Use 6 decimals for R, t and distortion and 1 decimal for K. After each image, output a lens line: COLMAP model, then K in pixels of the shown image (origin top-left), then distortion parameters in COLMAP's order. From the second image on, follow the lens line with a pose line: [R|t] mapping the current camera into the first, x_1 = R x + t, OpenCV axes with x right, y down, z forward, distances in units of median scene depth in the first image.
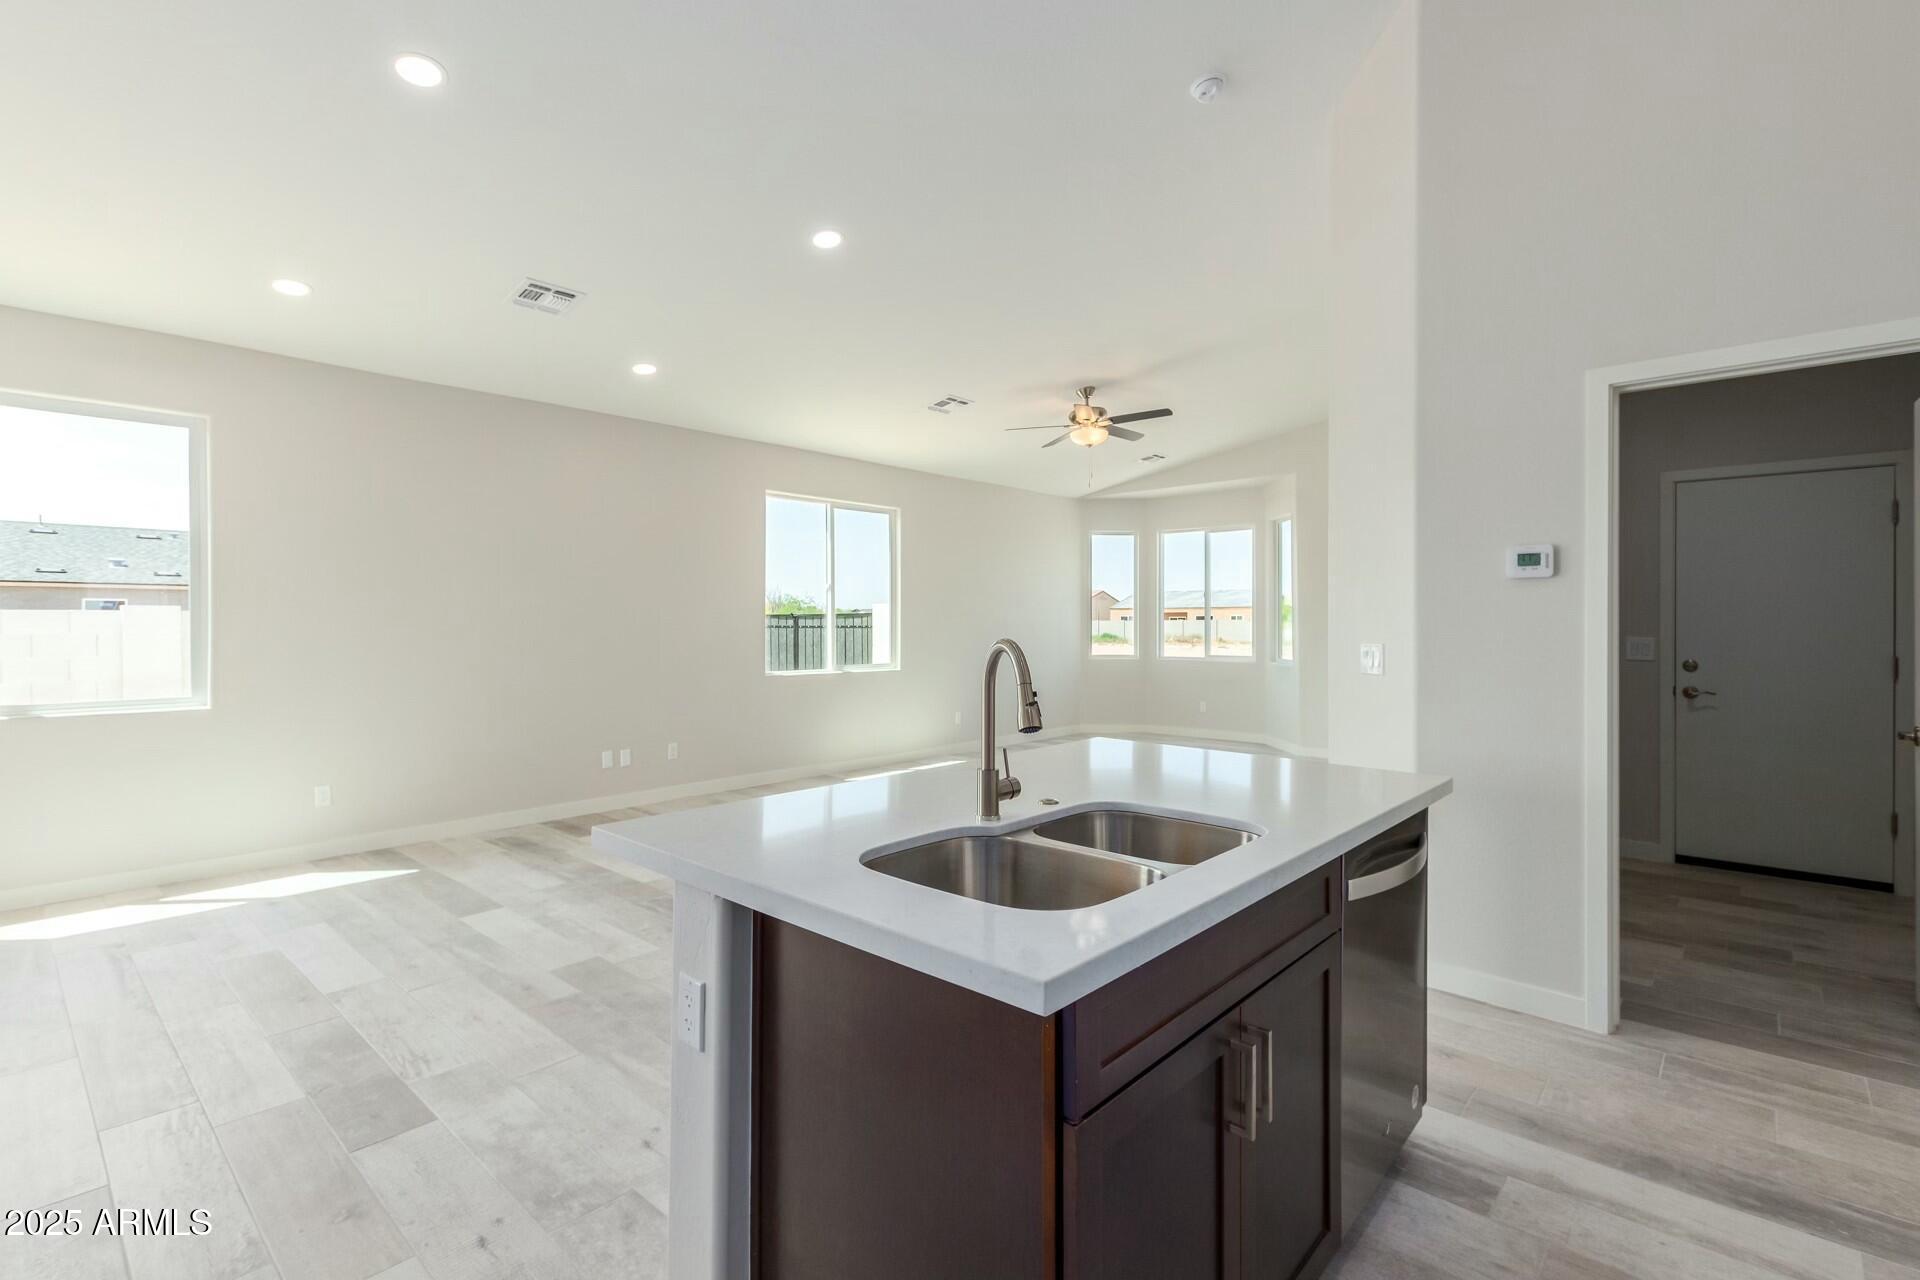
lens RADIAL K [[882.9, 0, 934.0], [0, 882.9, 632.9], [0, 0, 1]] dist [0.009663, -0.002878]
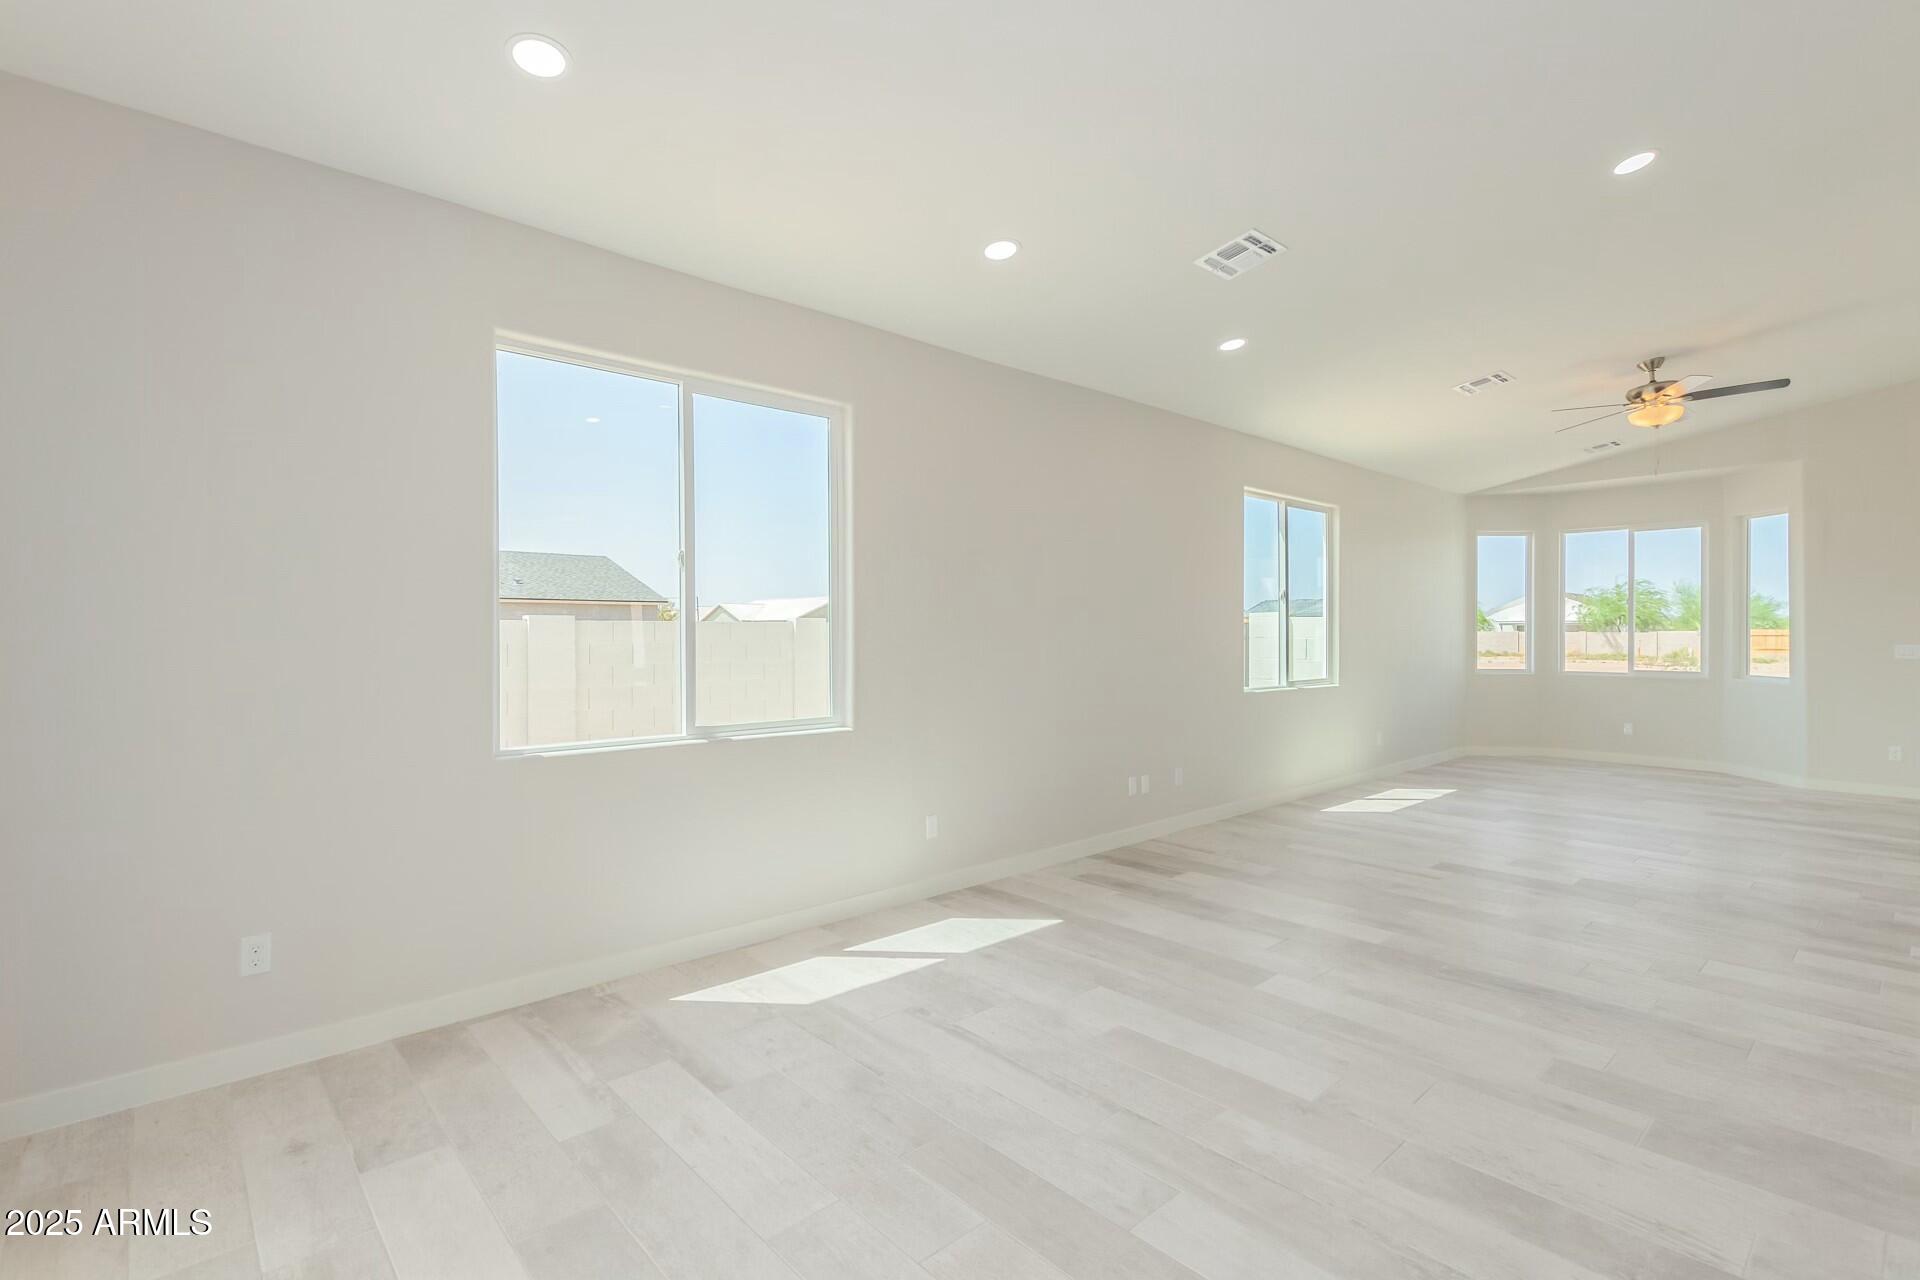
lens RADIAL K [[882.9, 0, 939.1], [0, 882.9, 636.5], [0, 0, 1]] dist [0.009663, -0.002878]
pose [[0.995297, 0.000437, -0.096868, -0.411529], [-0.001213, 0.999968, -0.007953, -0.001056], [0.096862, 0.008033, 0.995265, 0.076516]]
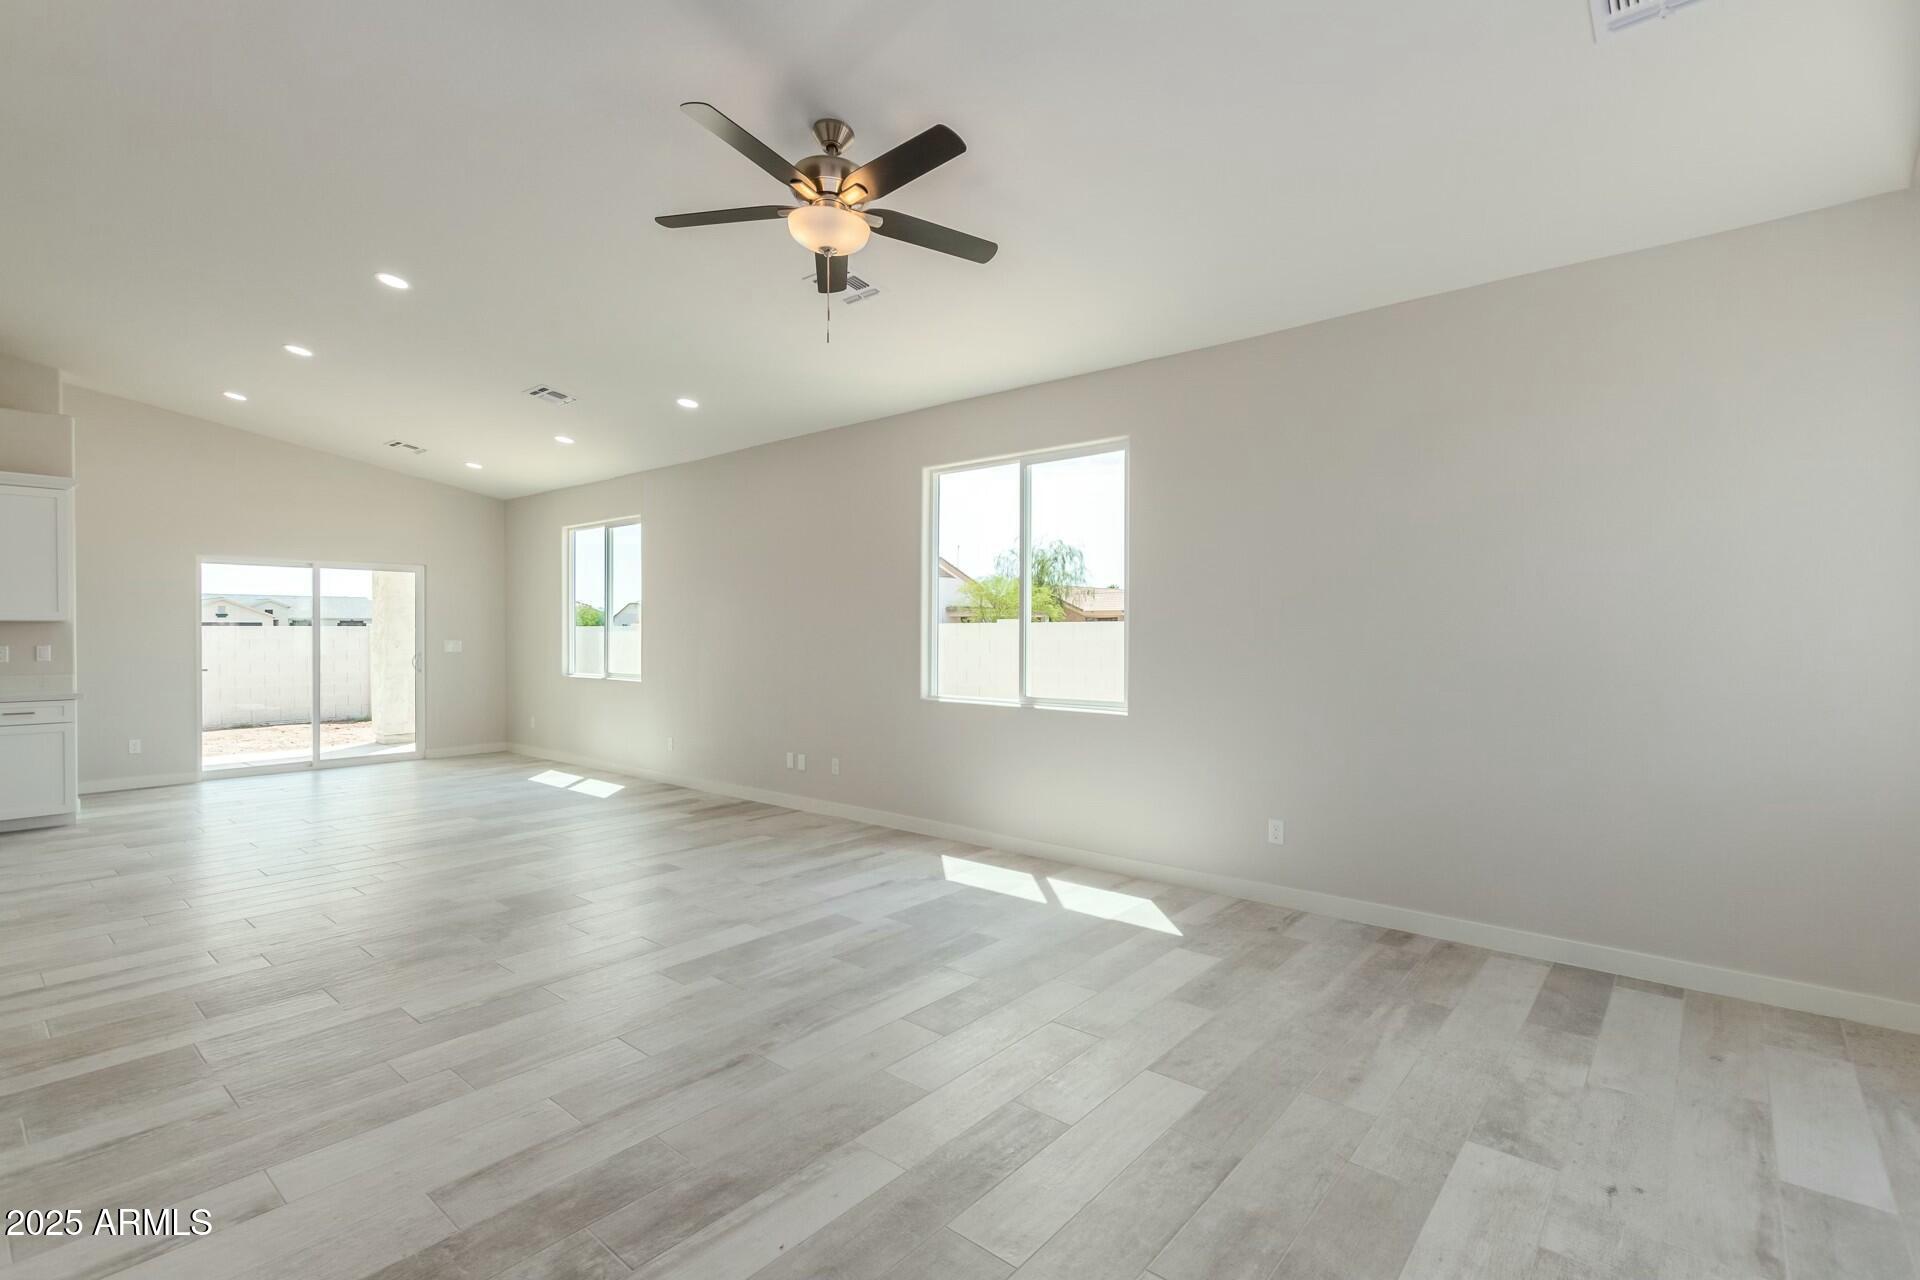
lens RADIAL K [[882.9, 0, 999.4], [0, 882.9, 643.2], [0, 0, 1]] dist [0.009663, -0.002878]
pose [[0.060803, 0.015876, -0.998024, 0.618478], [-0.010085, 0.999832, 0.015291, -0.015655], [0.998099, 0.009136, 0.060953, 1.022272]]
